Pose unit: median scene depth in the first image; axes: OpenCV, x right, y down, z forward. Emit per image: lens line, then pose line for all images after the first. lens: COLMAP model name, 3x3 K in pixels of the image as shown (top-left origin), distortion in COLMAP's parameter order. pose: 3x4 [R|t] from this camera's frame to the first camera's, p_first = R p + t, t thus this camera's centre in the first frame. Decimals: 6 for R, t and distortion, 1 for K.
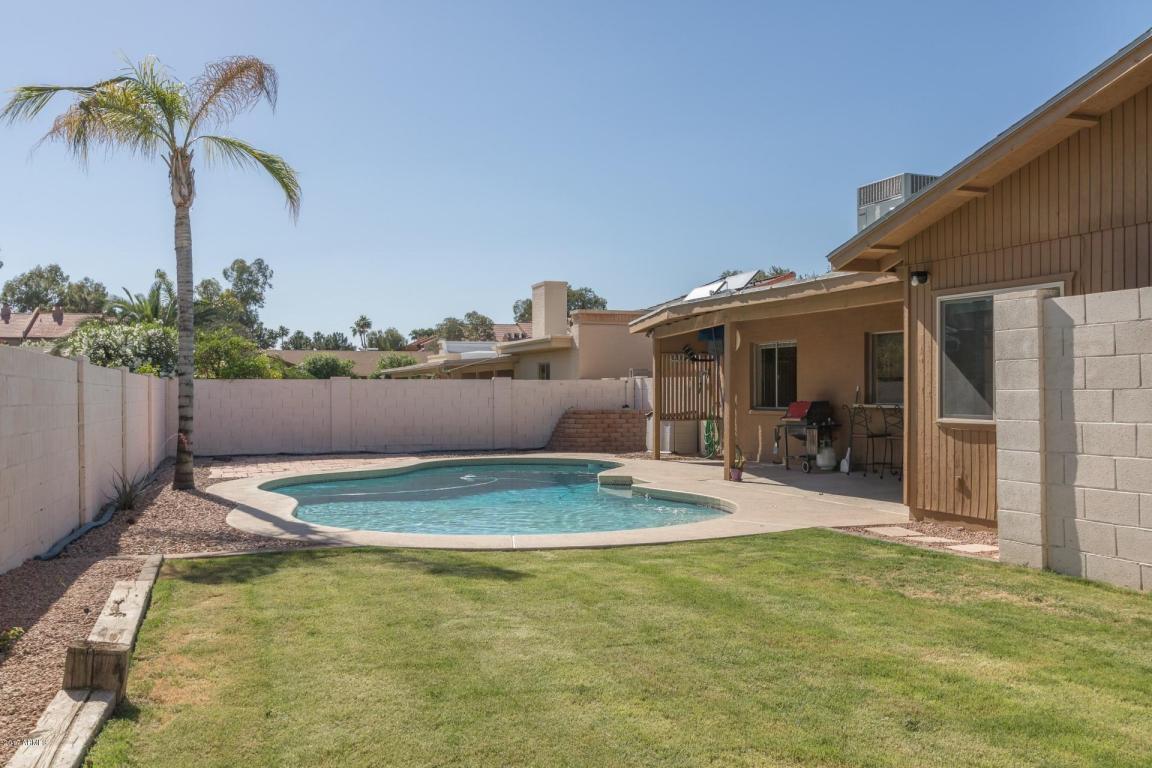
lens RADIAL K [[1004.6, 0, 571.2], [0, 1004.6, 387.0], [0, 0, 1]] dist [0.002048, -0.010048]
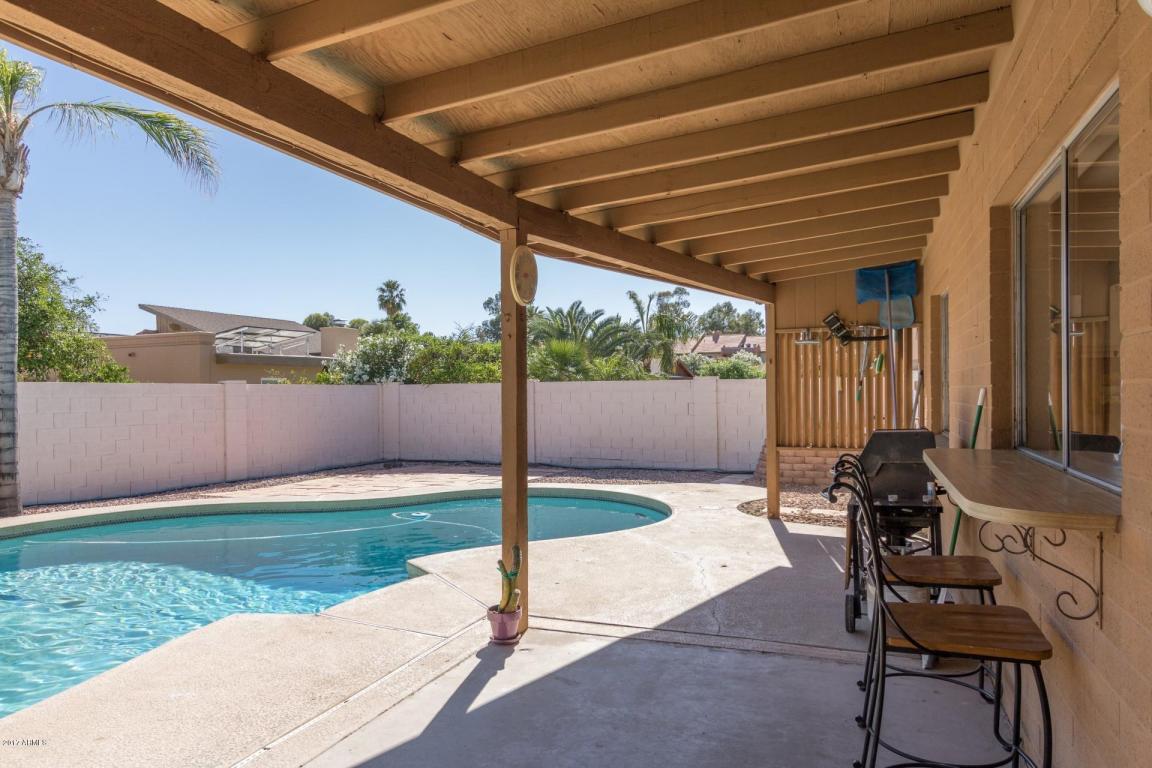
lens RADIAL K [[734.3, 0, 576.0], [0, 734.3, 384.0], [0, 0, 1]] dist [0.002954, 0.000545]
pose [[0.729462, -0.012299, -0.683911, 0.249927], [0.010616, 0.999921, -0.006659, -0.001280], [0.683939, -0.002403, 0.729535, 0.534753]]
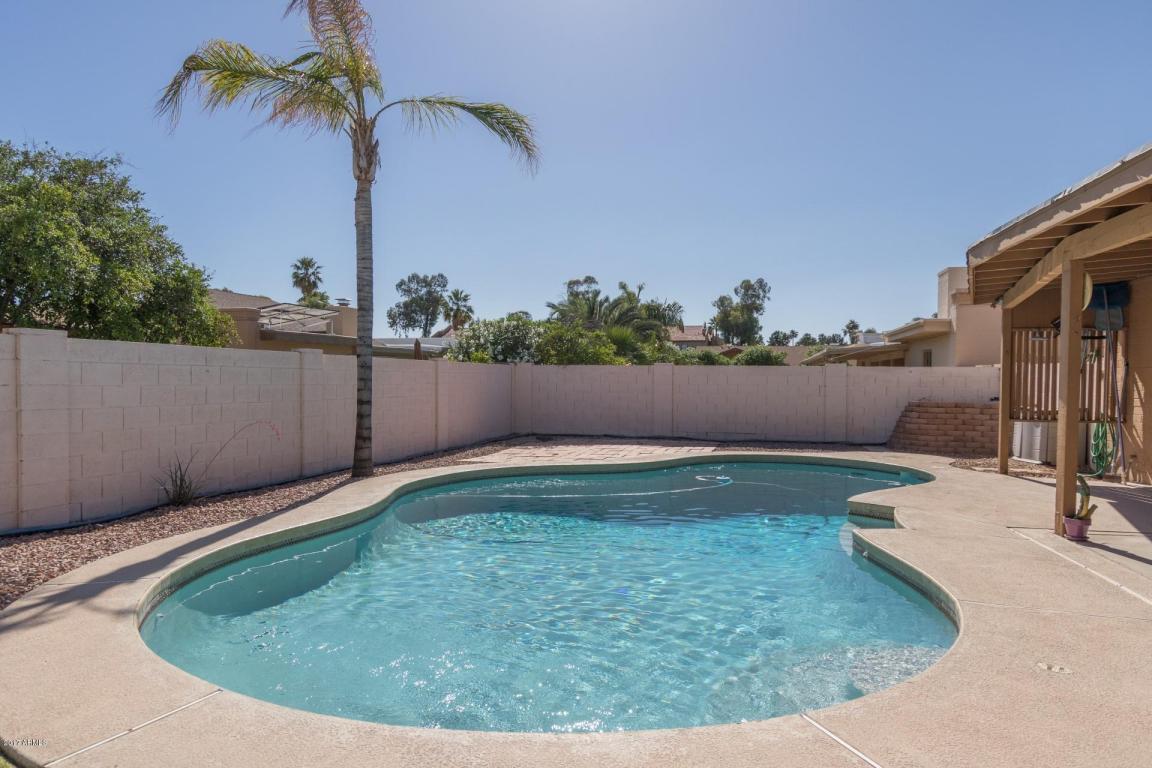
lens RADIAL K [[718.9, 0, 577.8], [0, 718.9, 388.6], [0, 0, 1]] dist [0.000157, -0.001515]
pose [[0.830177, 0.019257, -0.557168, 0.102703], [-0.008986, 0.999736, 0.021164, 0.001309], [0.557428, -0.012563, 0.830130, 0.335997]]
